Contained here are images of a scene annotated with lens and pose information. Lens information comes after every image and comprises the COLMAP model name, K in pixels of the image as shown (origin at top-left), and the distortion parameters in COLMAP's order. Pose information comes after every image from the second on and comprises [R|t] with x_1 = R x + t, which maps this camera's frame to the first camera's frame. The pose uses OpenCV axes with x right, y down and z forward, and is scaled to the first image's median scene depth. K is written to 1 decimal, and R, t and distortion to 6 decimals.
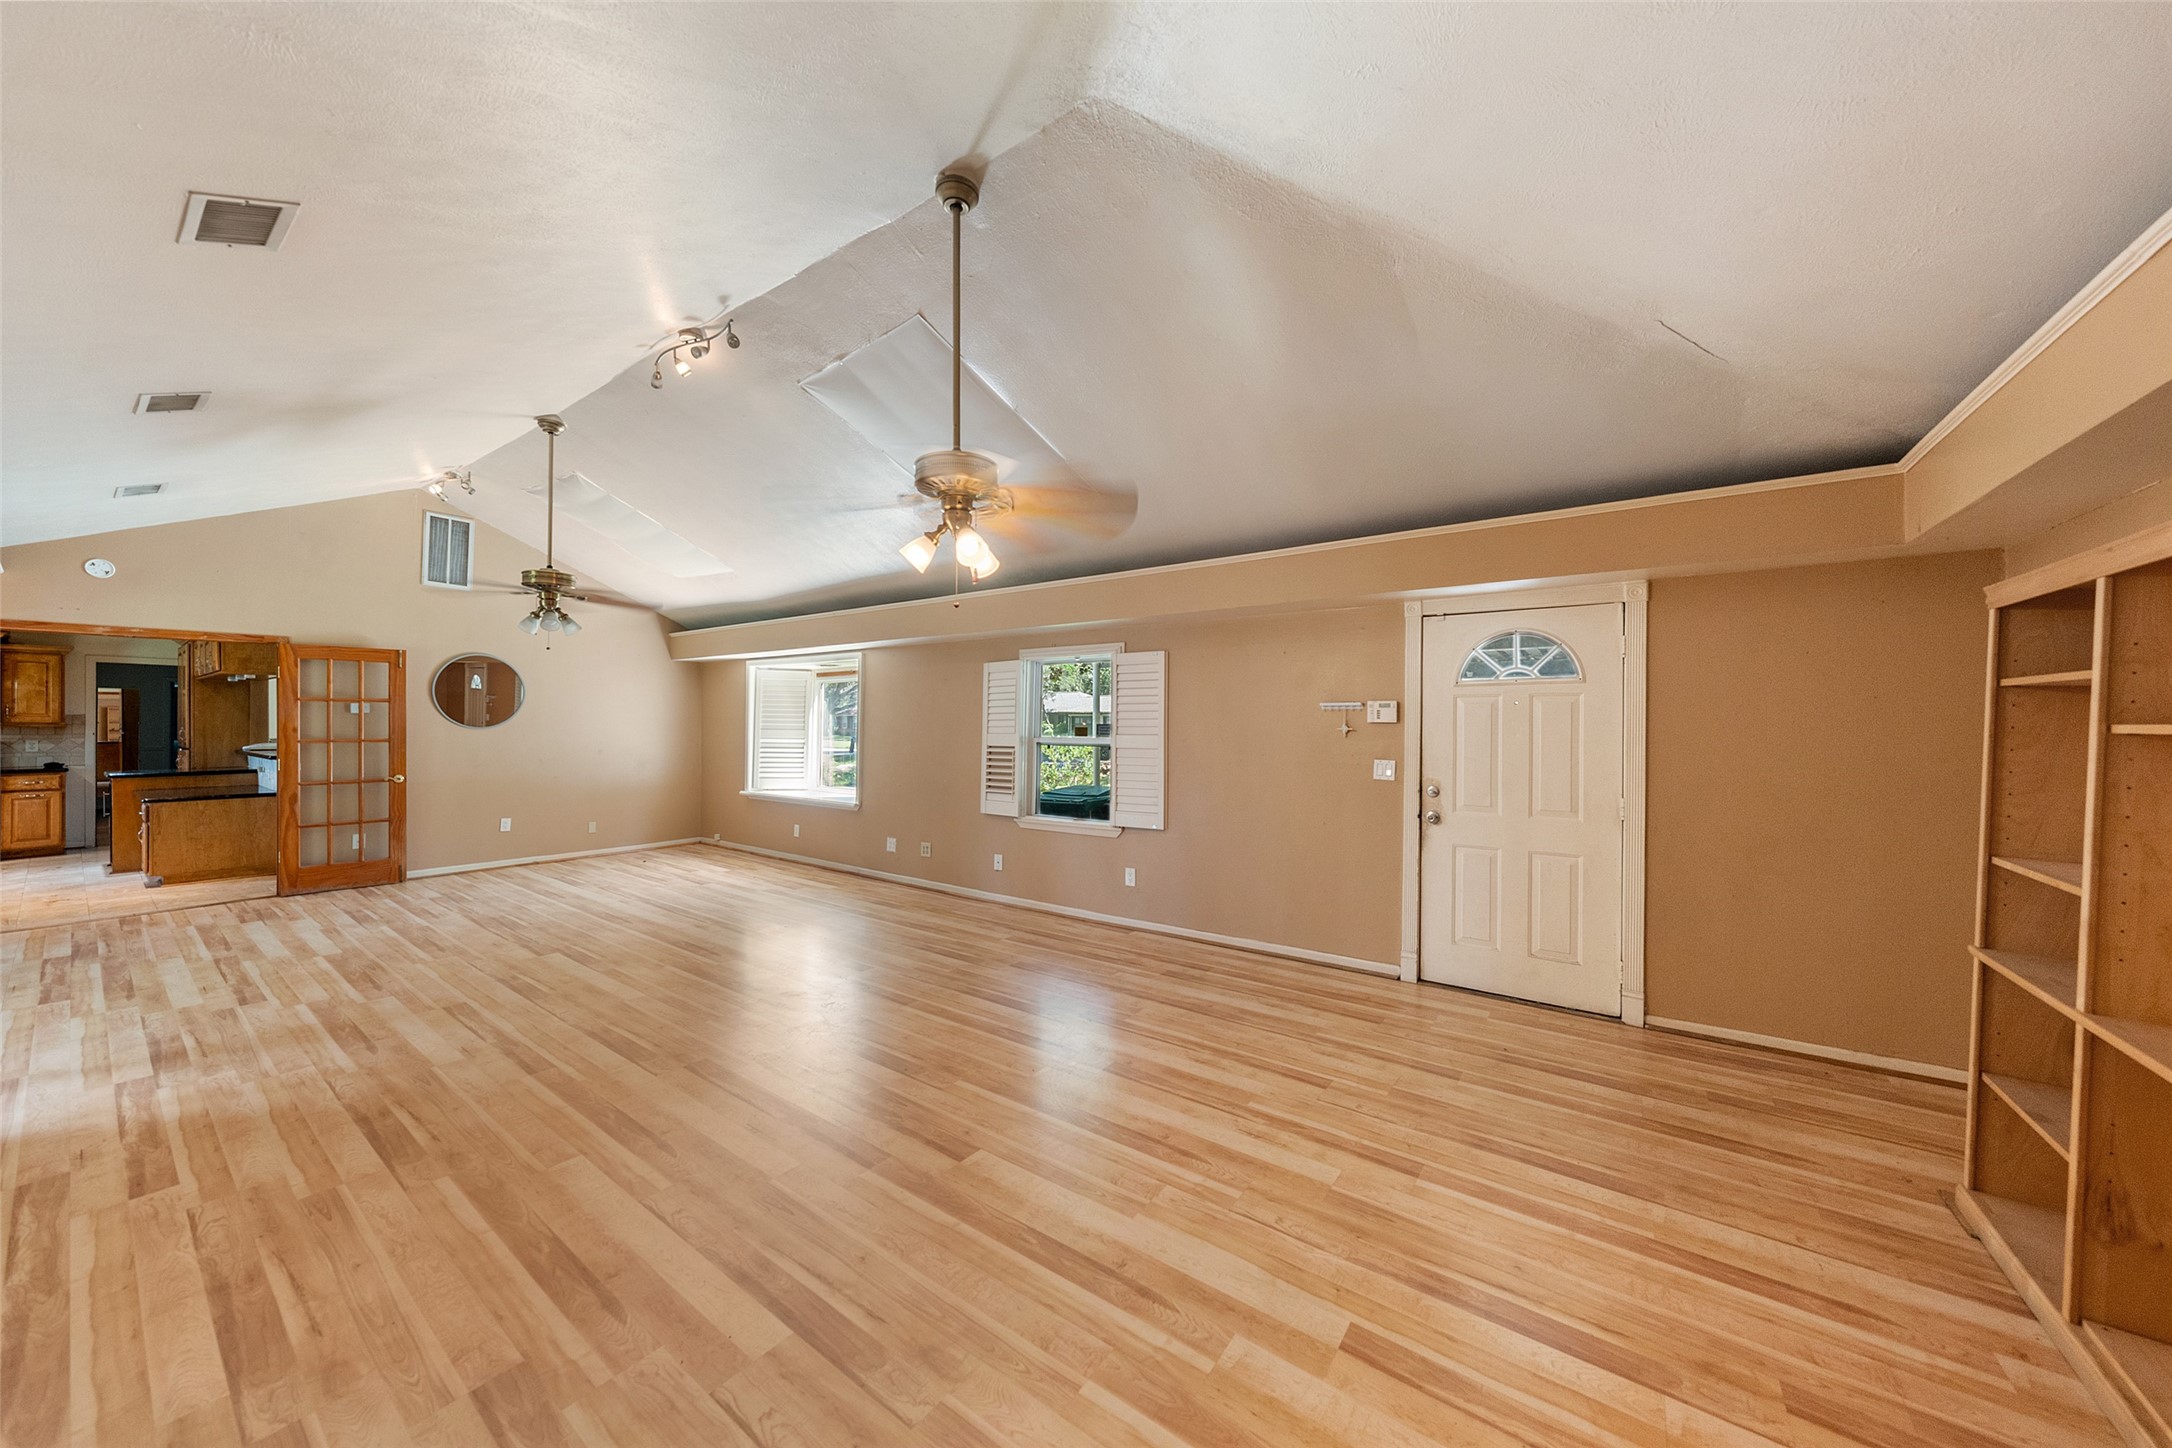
lens RADIAL K [[743.1, 0, 1084.1], [0, 743.1, 725.2], [0, 0, 1]] dist [0.000095, 0.000012]
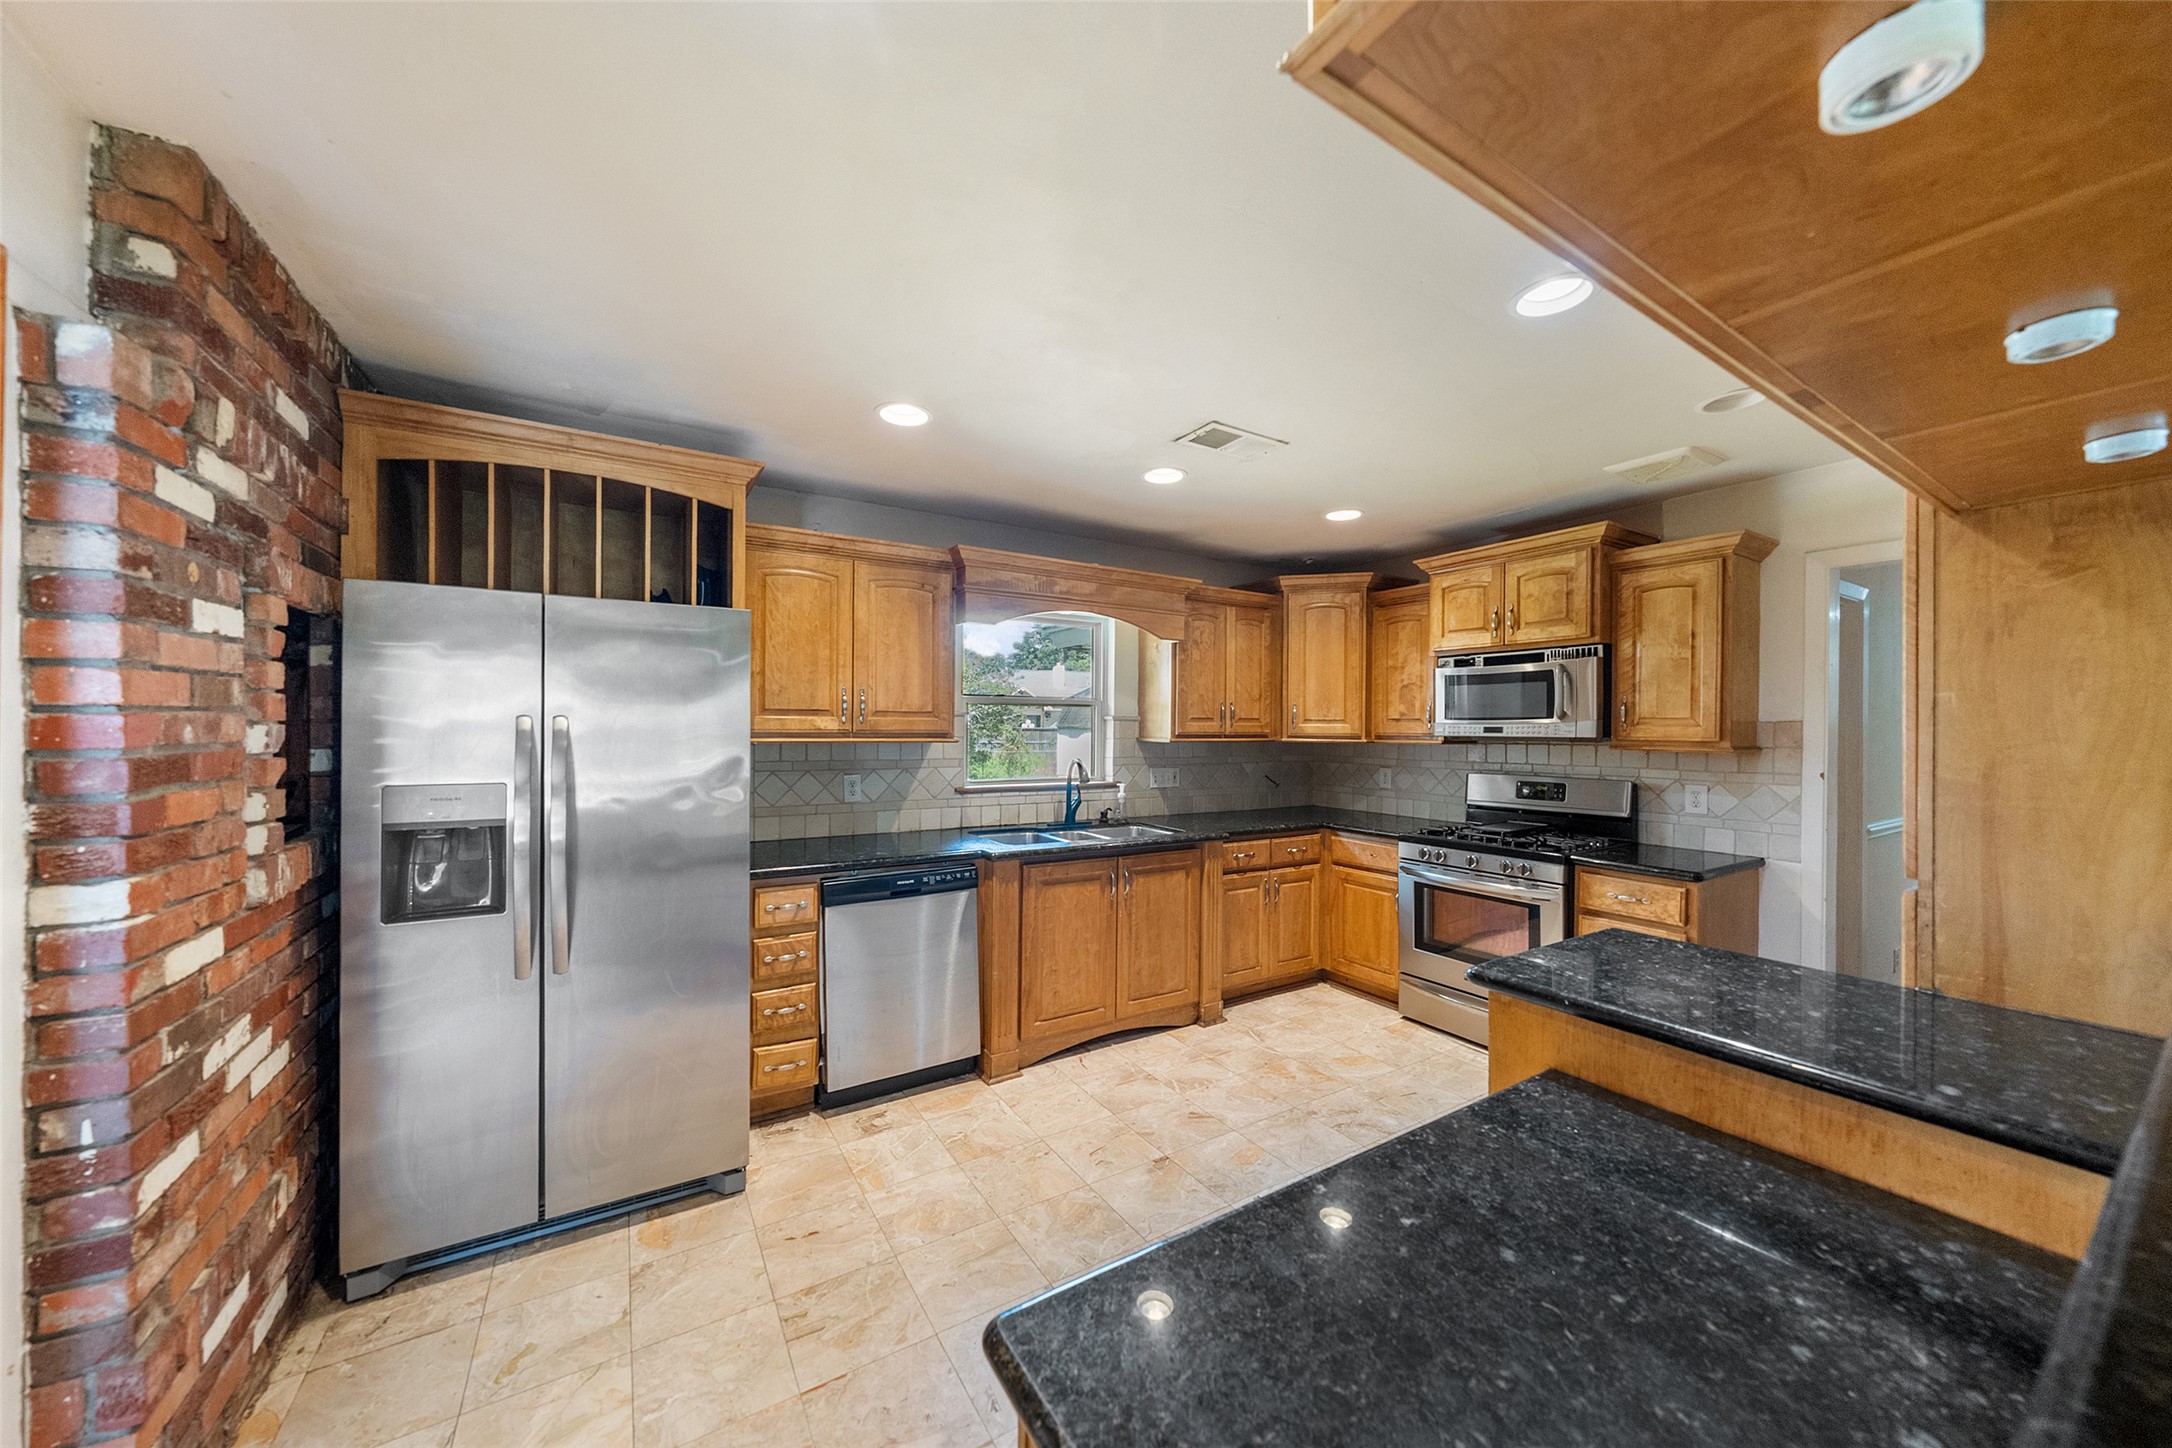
lens RADIAL K [[743.1, 0, 1085.2], [0, 743.1, 727.1], [0, 0, 1]] dist [0.000095, 0.000012]
pose [[-0.374873, -0.004052, -0.927067, -0.923966], [-0.010399, 0.999946, -0.000166, -0.007401], [0.927018, 0.009578, -0.374895, 0.848742]]
